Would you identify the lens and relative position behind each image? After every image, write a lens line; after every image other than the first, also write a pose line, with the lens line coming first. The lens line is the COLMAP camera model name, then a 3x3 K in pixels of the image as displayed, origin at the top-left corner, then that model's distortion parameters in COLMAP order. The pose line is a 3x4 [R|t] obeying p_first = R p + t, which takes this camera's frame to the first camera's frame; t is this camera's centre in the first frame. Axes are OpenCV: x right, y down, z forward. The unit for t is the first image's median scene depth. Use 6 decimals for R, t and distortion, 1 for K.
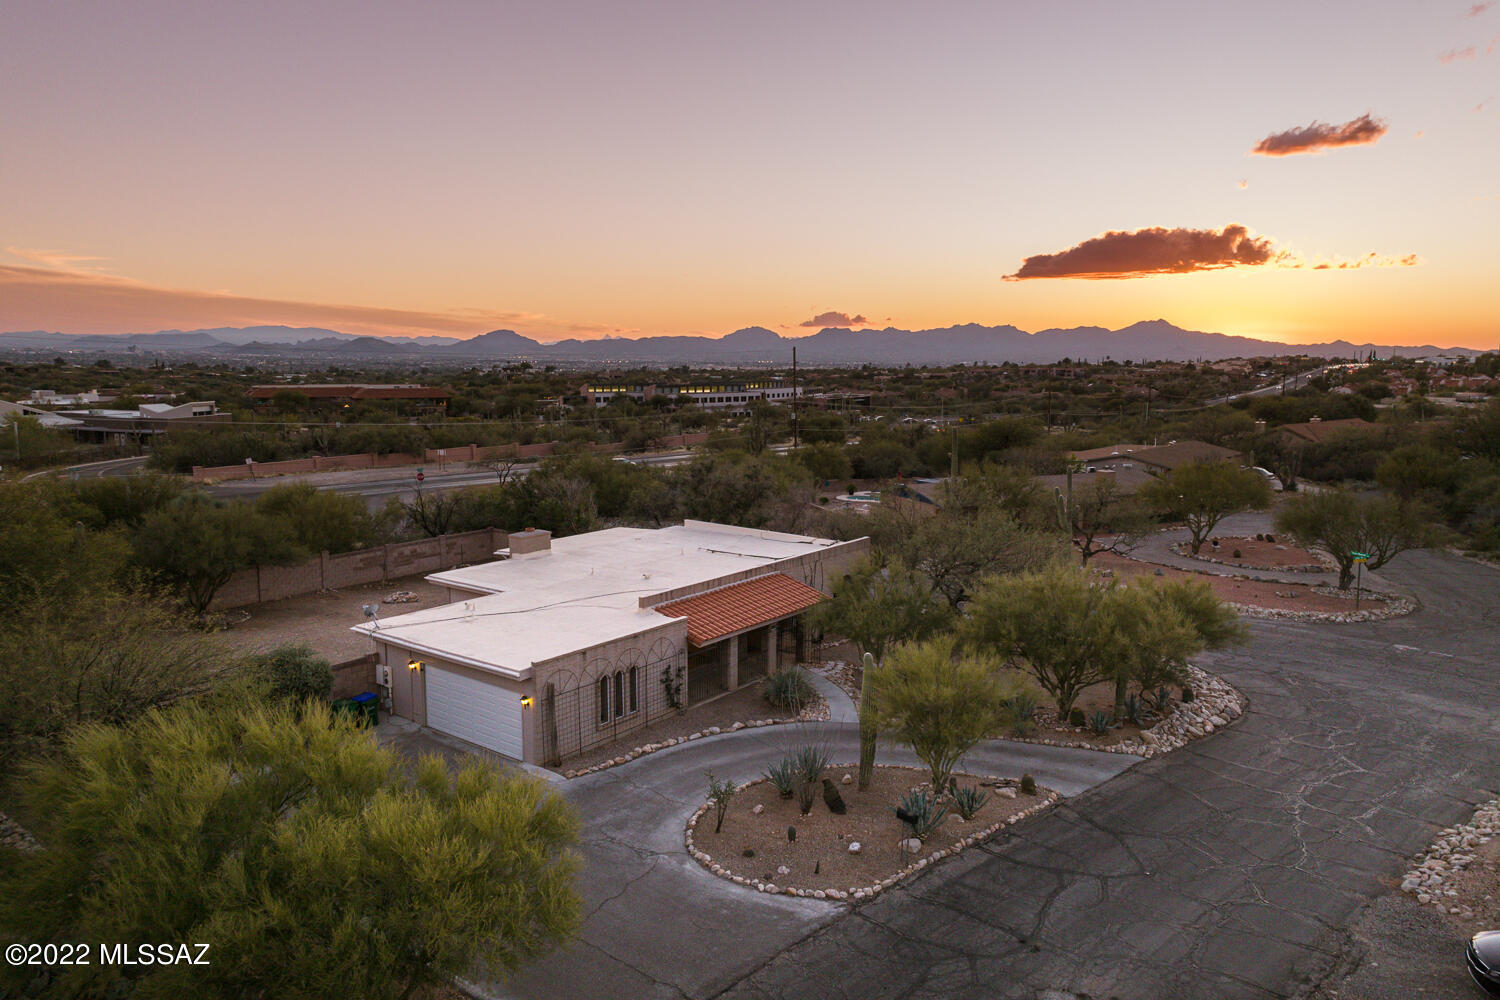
lens RADIAL K [[1024.7, 0, 750.0], [0, 1024.7, 500.0], [0, 0, 1]] dist [0.039706, 0.026616]
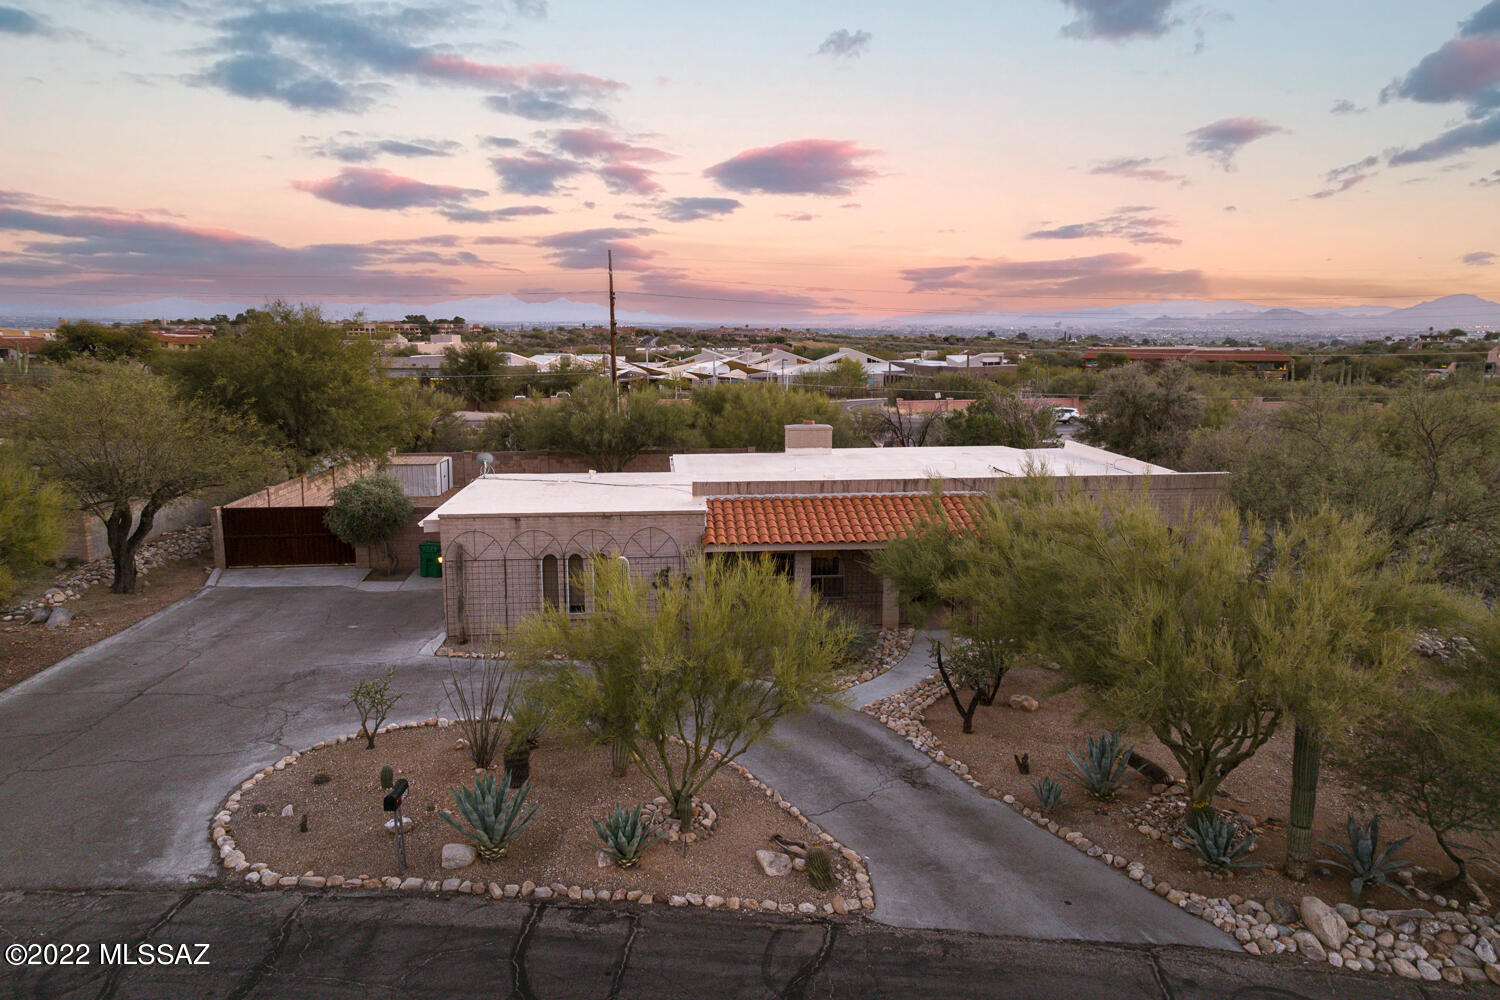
lens RADIAL K [[1024.7, 0, 750.0], [0, 1024.7, 500.0], [0, 0, 1]] dist [0.039706, 0.026616]
pose [[0.684604, 0.120214, -0.718934, 0.550251], [-0.101980, 0.992402, 0.068830, 0.058960], [0.721746, 0.026196, 0.691662, 0.570920]]
